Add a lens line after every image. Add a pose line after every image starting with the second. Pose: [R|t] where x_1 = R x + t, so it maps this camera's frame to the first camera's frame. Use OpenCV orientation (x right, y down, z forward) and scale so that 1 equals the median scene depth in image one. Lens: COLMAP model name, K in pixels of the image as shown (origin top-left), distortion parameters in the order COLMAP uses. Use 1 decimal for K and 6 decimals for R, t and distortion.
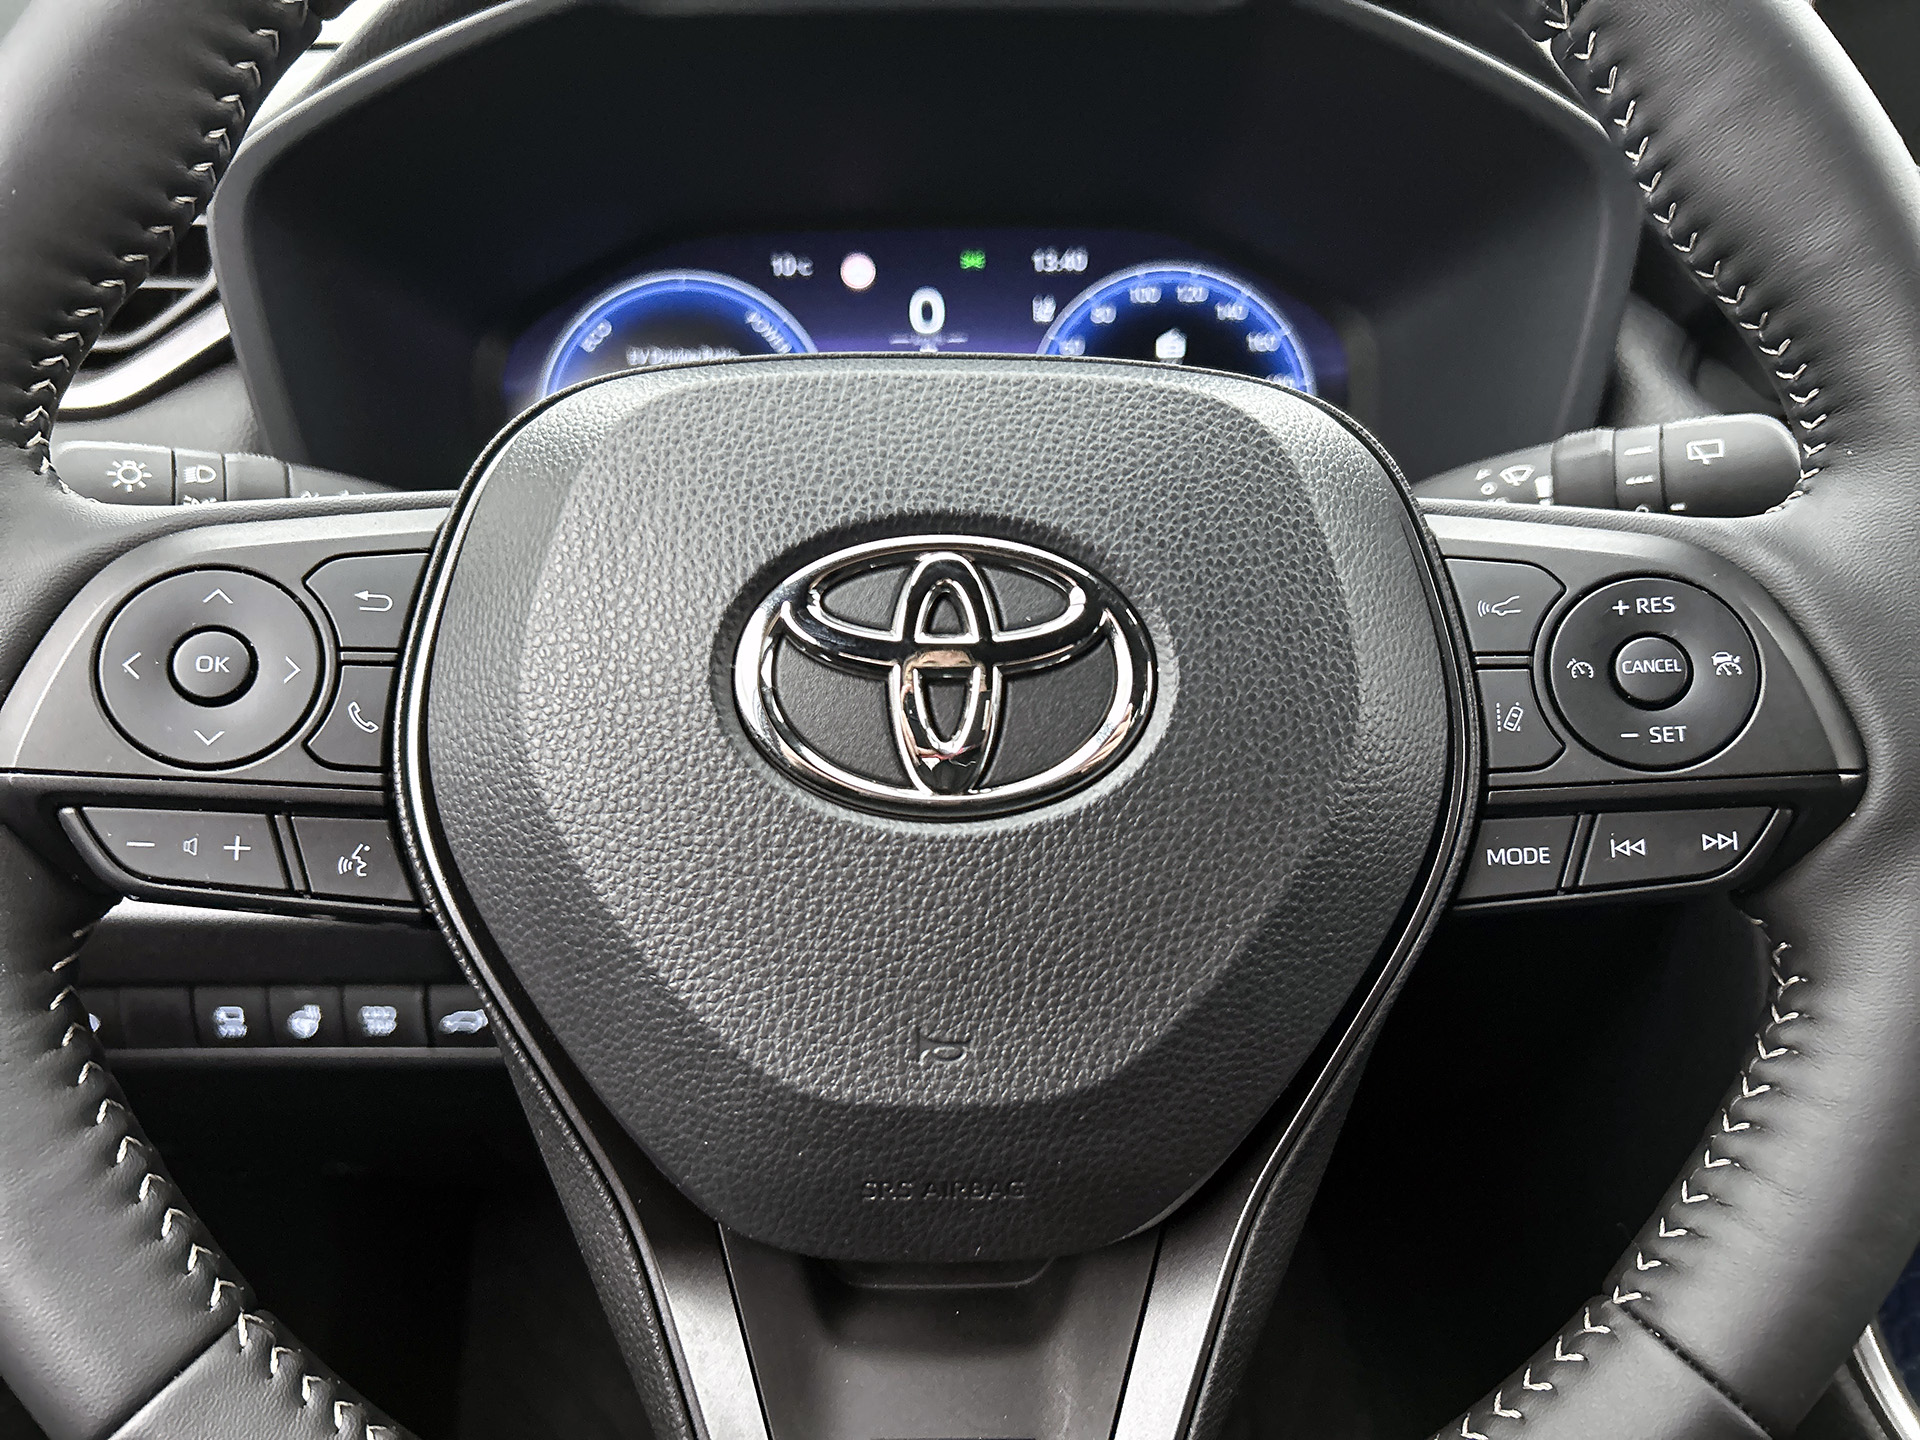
lens RADIAL K [[1453.1, 0, 925.6], [0, 1453.1, 720.7], [0, 0, 1]] dist [0.013471, 0.000911]
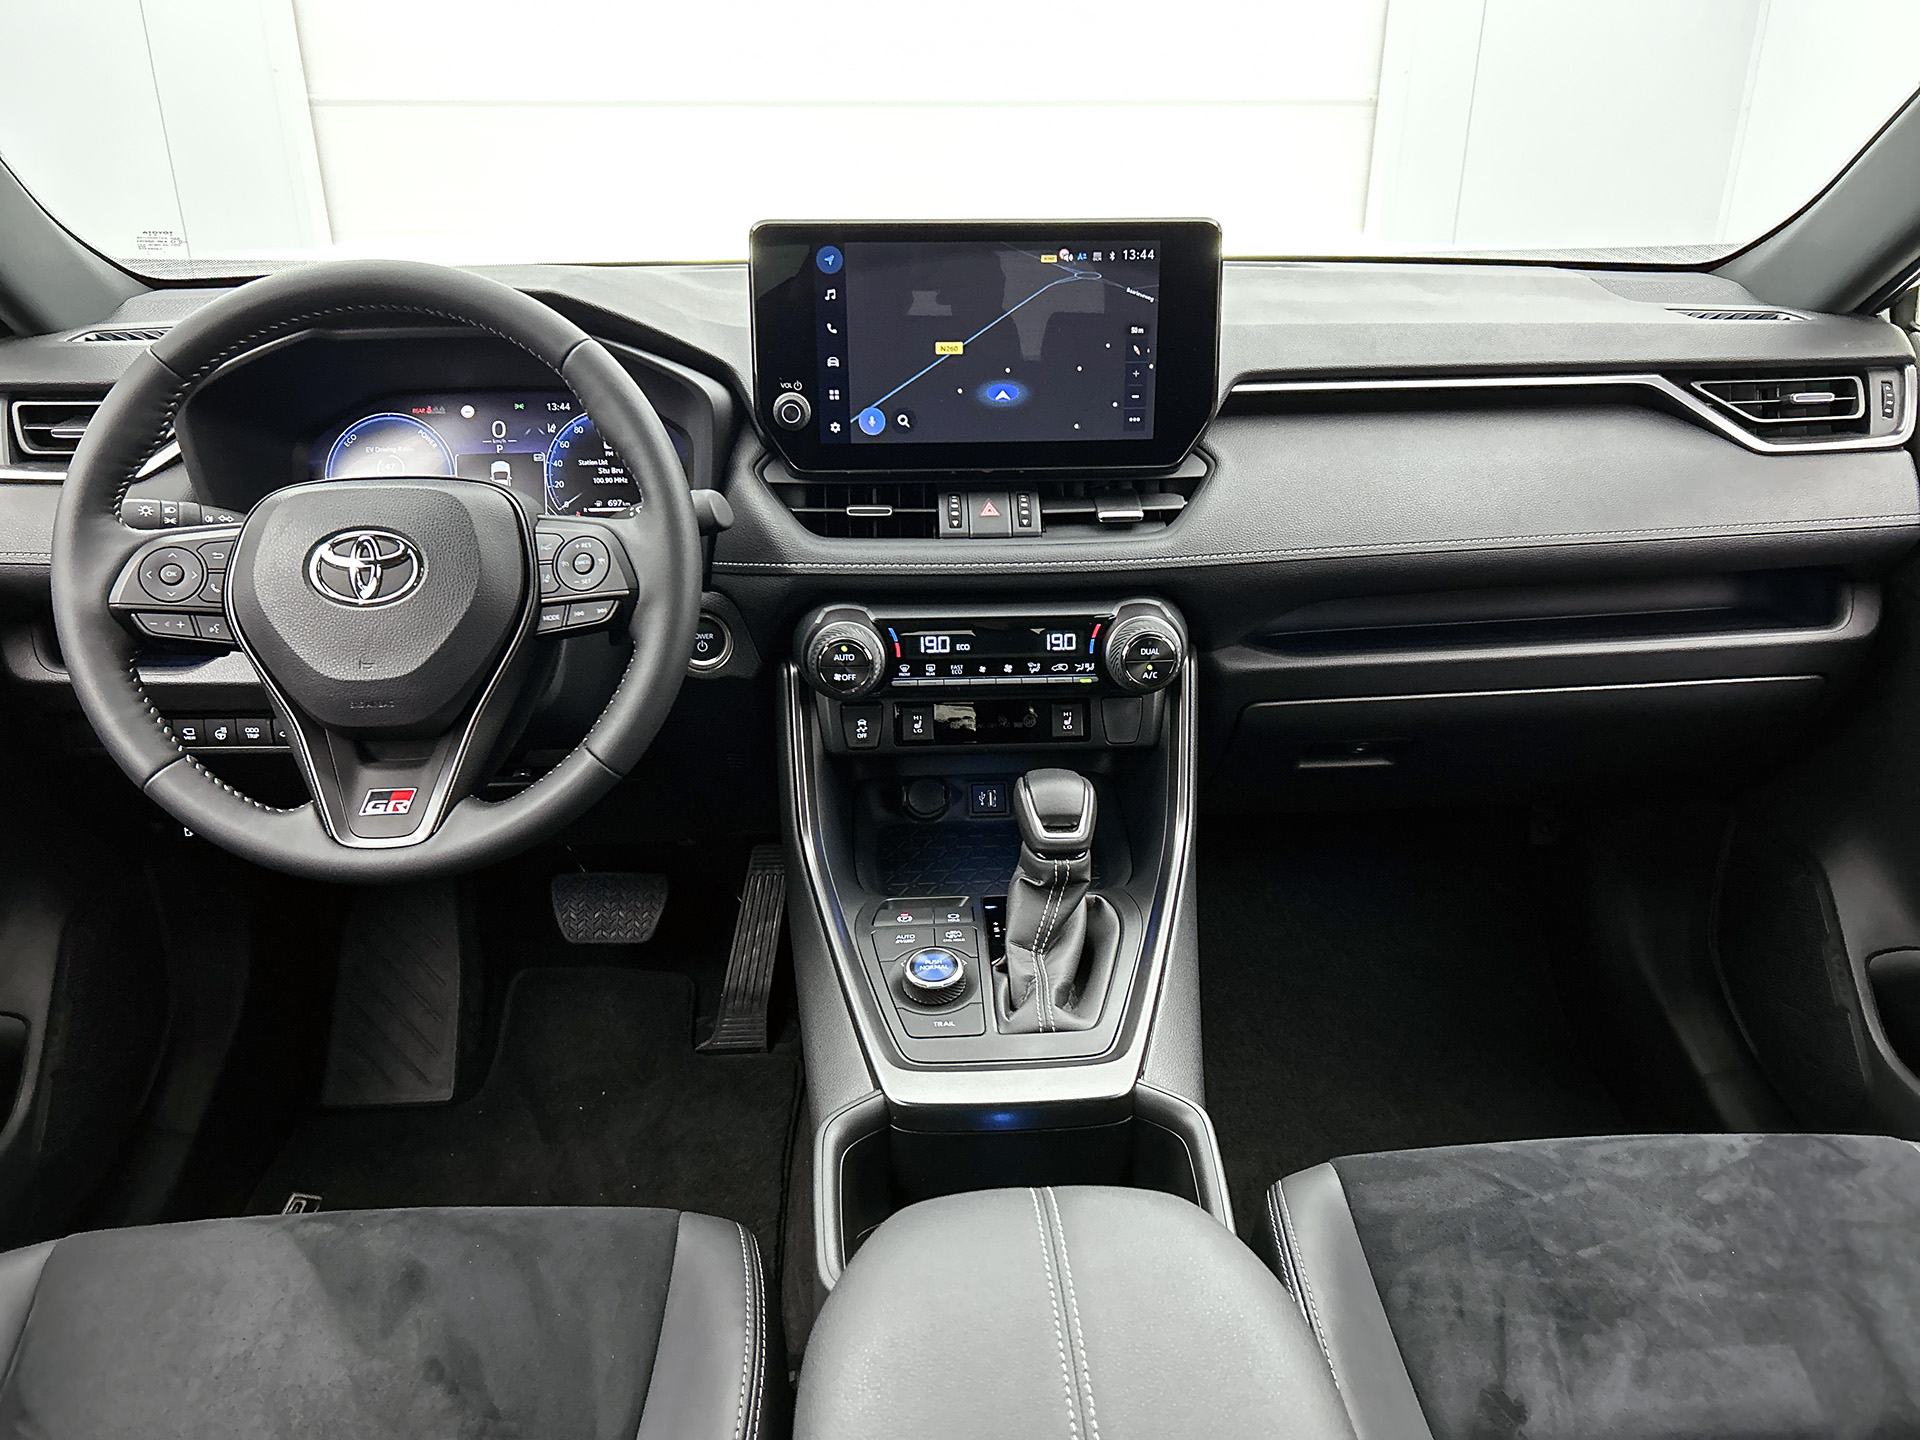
lens RADIAL K [[1453.1, 0, 953.8], [0, 1453.1, 710.0], [0, 0, 1]] dist [0.013471, 0.000911]
pose [[0.999229, -0.034937, 0.017937, 1.358901], [0.034864, 0.999383, 0.004357, 0.347460], [-0.018079, -0.003729, 0.999830, -2.628698]]
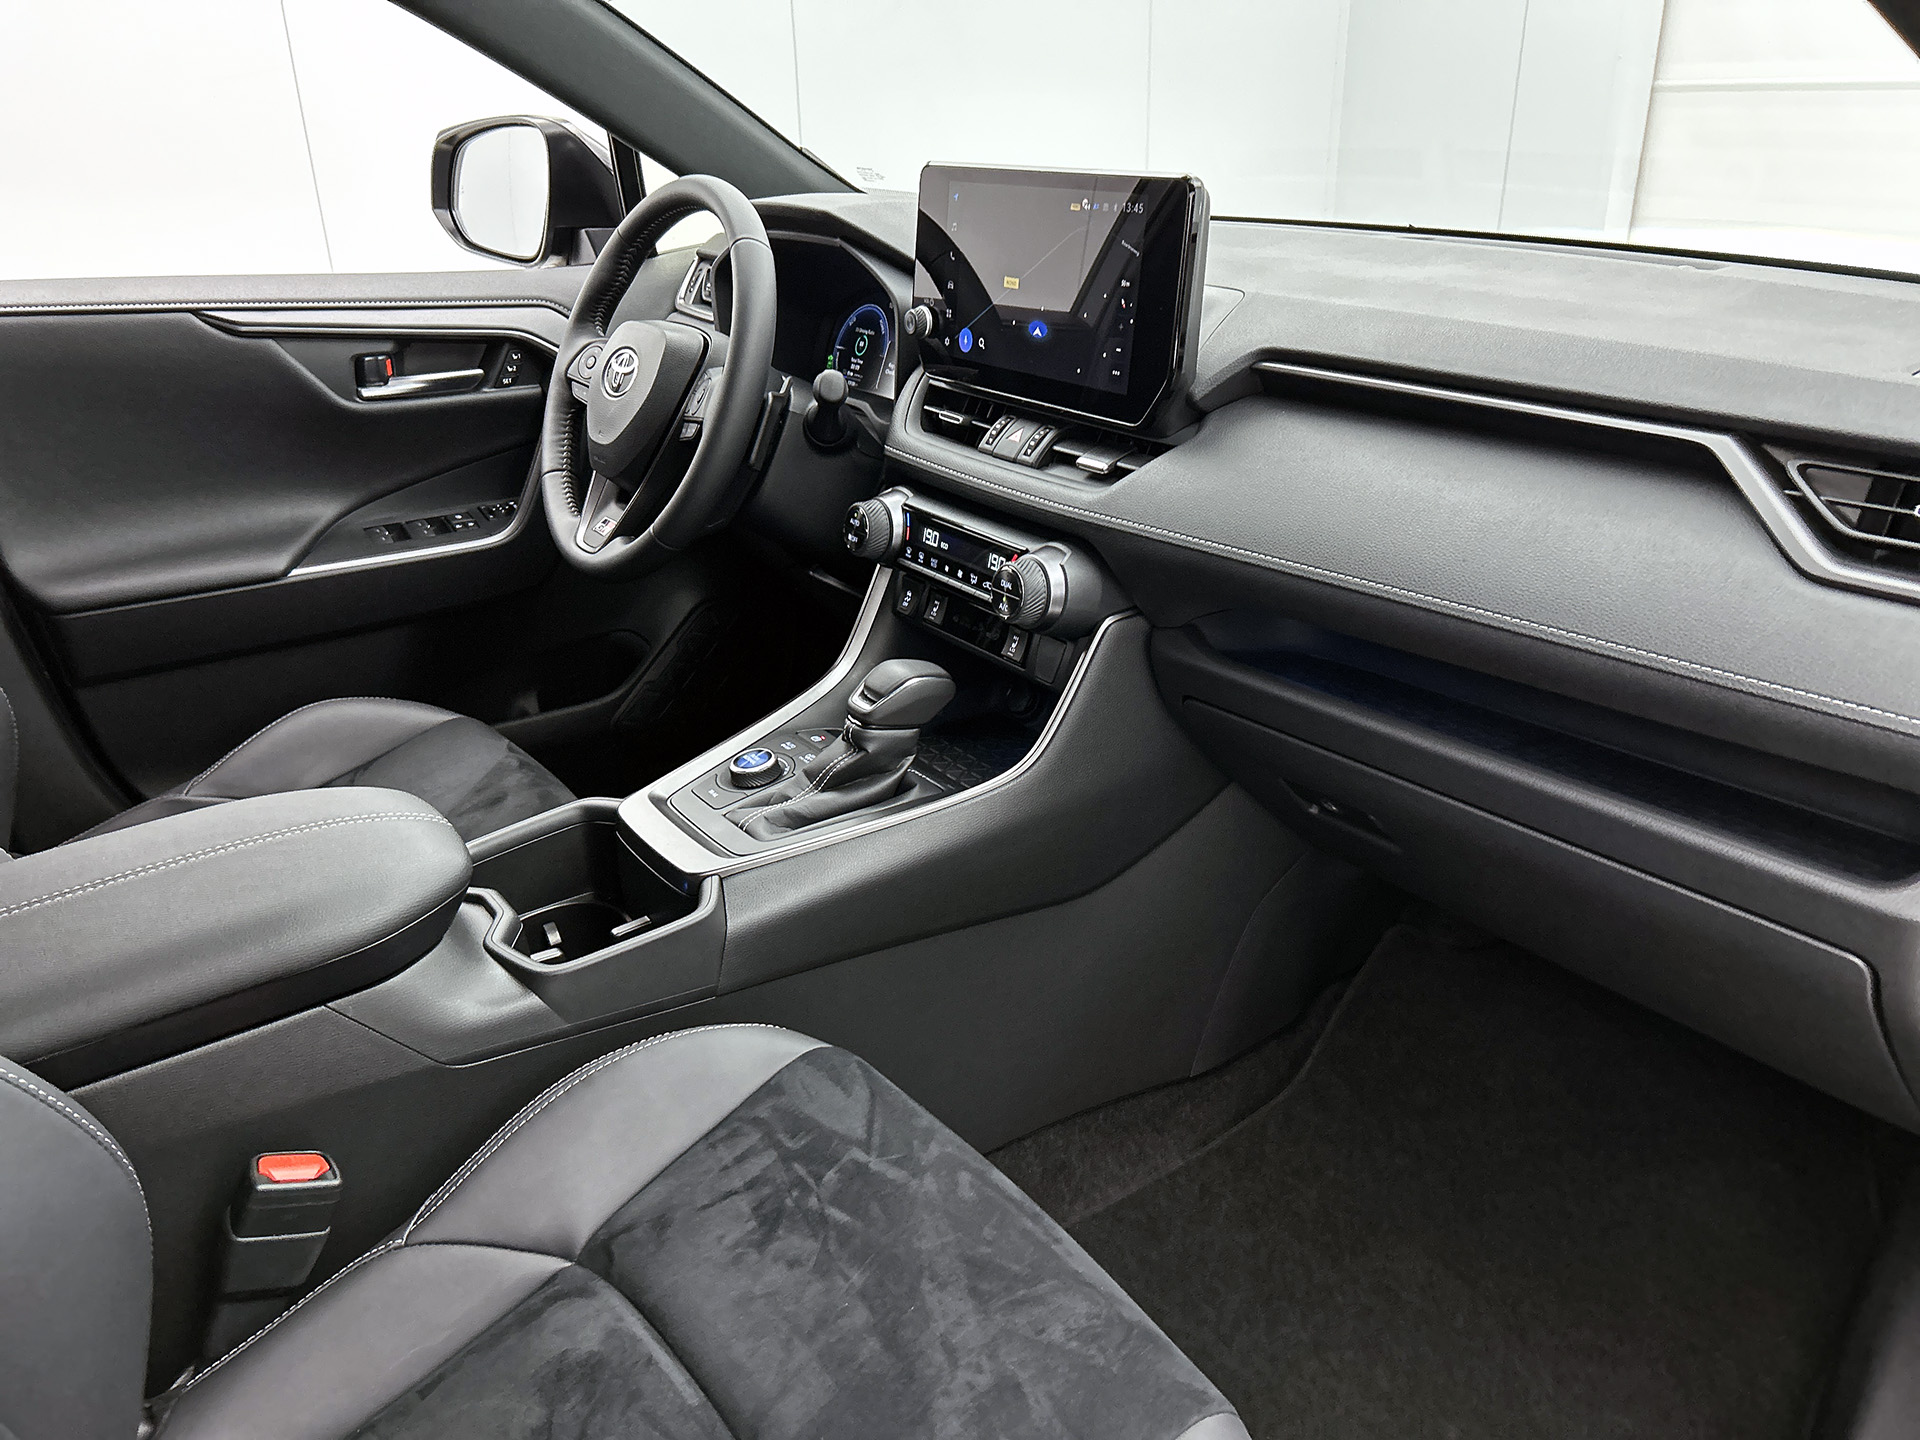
lens RADIAL K [[1453.1, 0, 952.0], [0, 1453.1, 736.3], [0, 0, 1]] dist [0.013471, 0.000911]
pose [[0.554055, 0.306835, -0.773871, 5.420339], [-0.302125, 0.940330, 0.156528, 0.014515], [0.775722, 0.147081, 0.613696, -1.221166]]
